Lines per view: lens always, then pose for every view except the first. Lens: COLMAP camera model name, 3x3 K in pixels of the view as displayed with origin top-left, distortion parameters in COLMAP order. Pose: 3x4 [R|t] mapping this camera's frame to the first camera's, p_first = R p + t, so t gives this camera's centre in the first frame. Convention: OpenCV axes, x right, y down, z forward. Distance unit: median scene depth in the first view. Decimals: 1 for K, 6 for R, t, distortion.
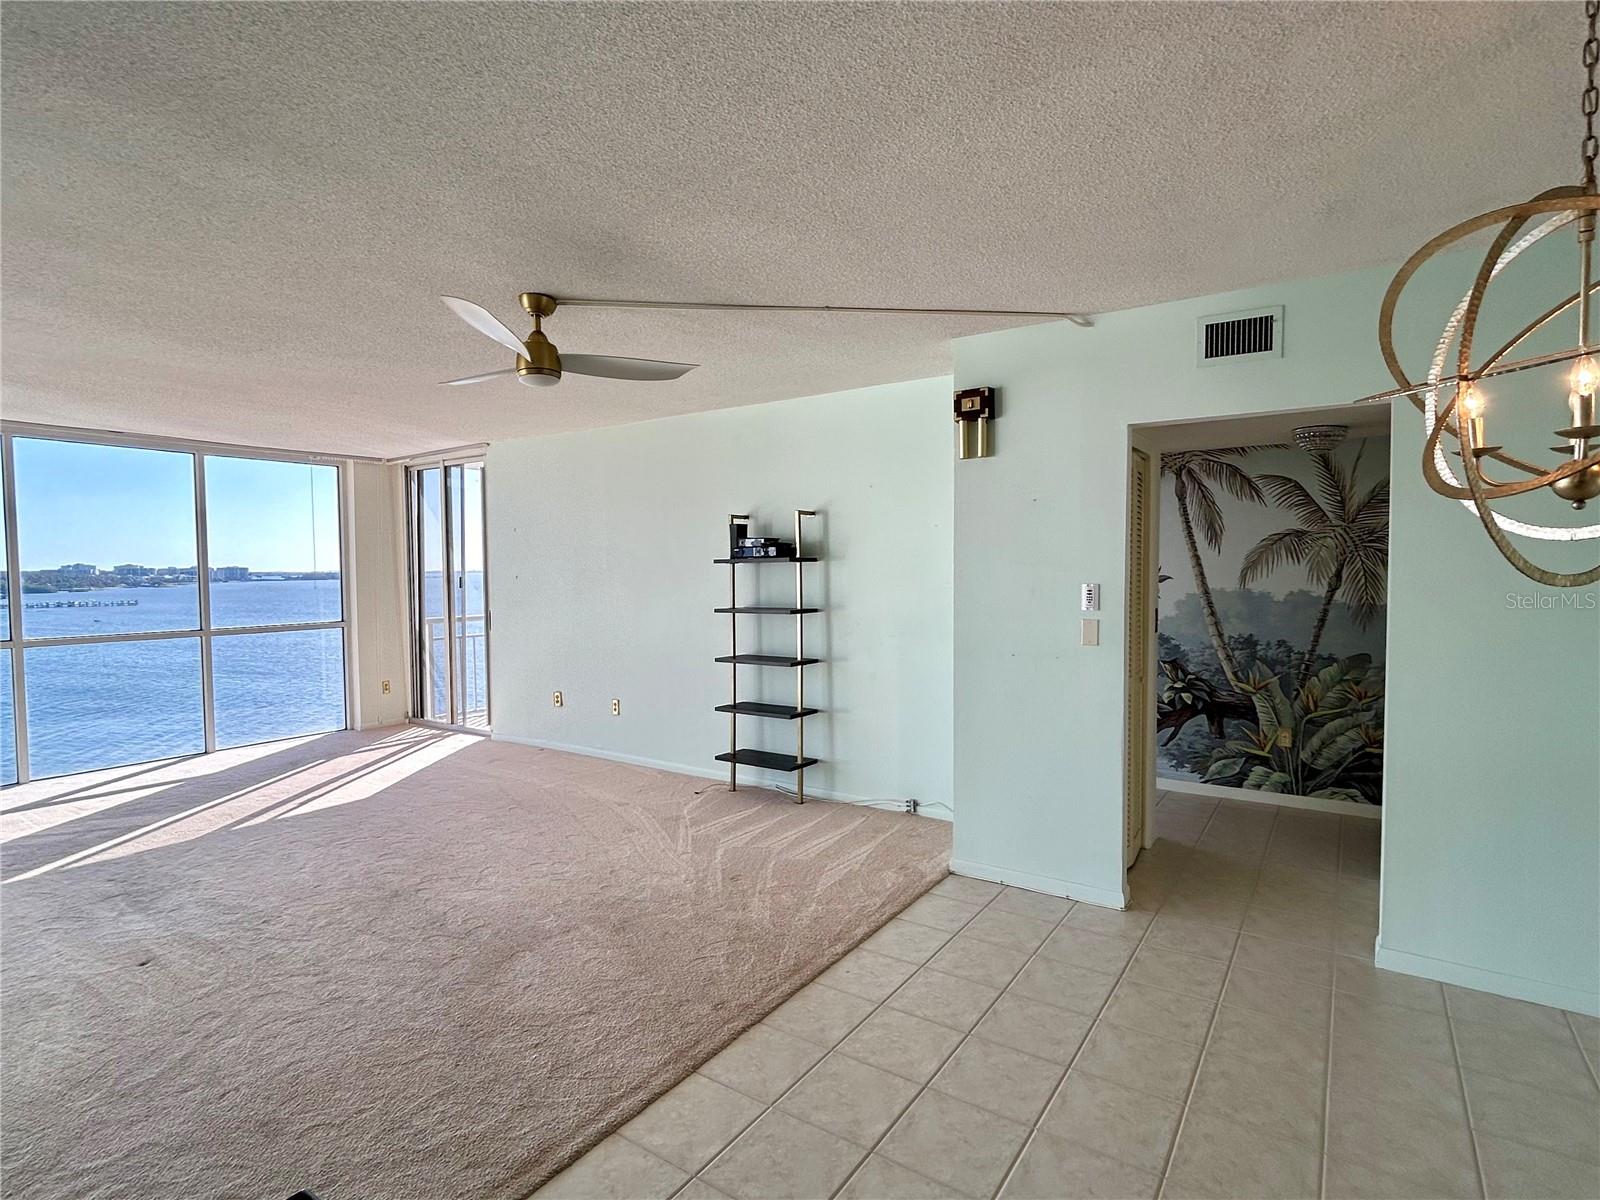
lens RADIAL K [[818.4, 0, 797.3], [0, 818.4, 606.0], [0, 0, 1]] dist [-0.006020, -0.000296]
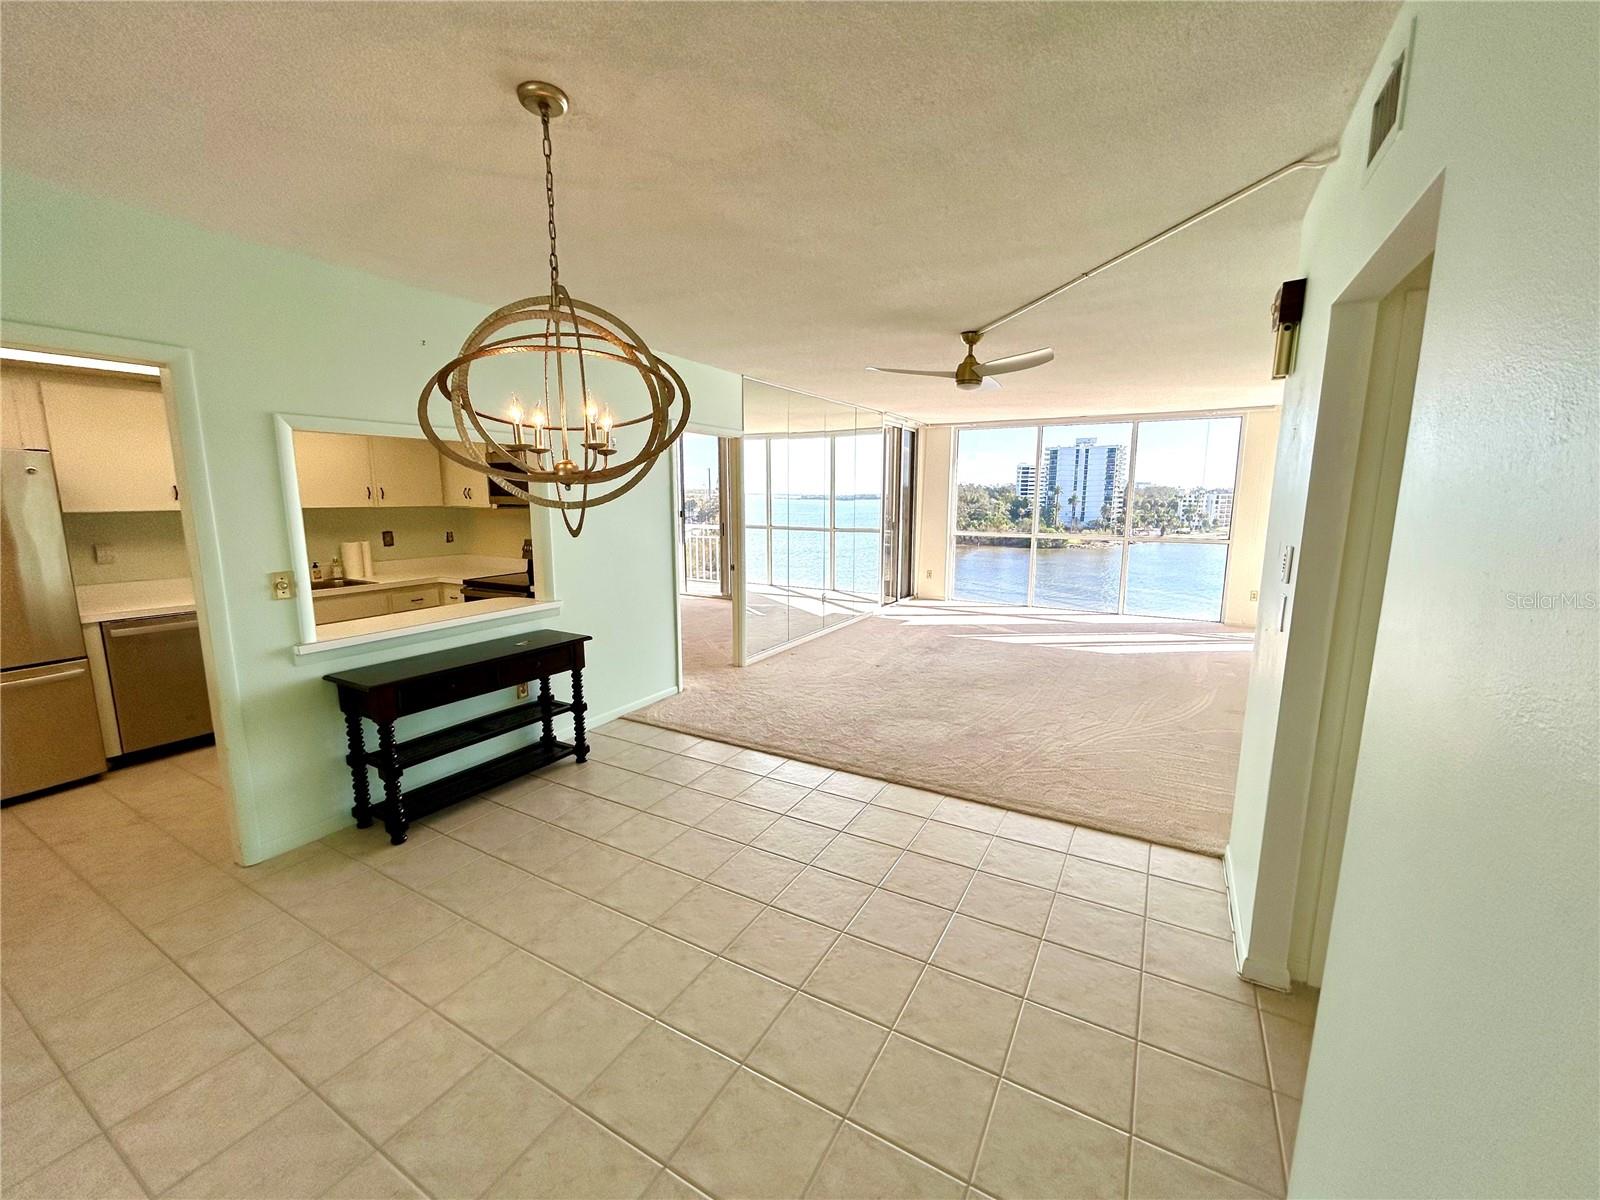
lens RADIAL K [[644.2, 0, 796.6], [0, 644.2, 597.0], [0, 0, 1]] dist [-0.000813, 0.000384]
pose [[0.077676, 0.166189, -0.983030, 0.974054], [-0.049218, 0.985446, 0.162708, -0.057184], [0.995763, 0.035744, 0.084725, 0.571436]]
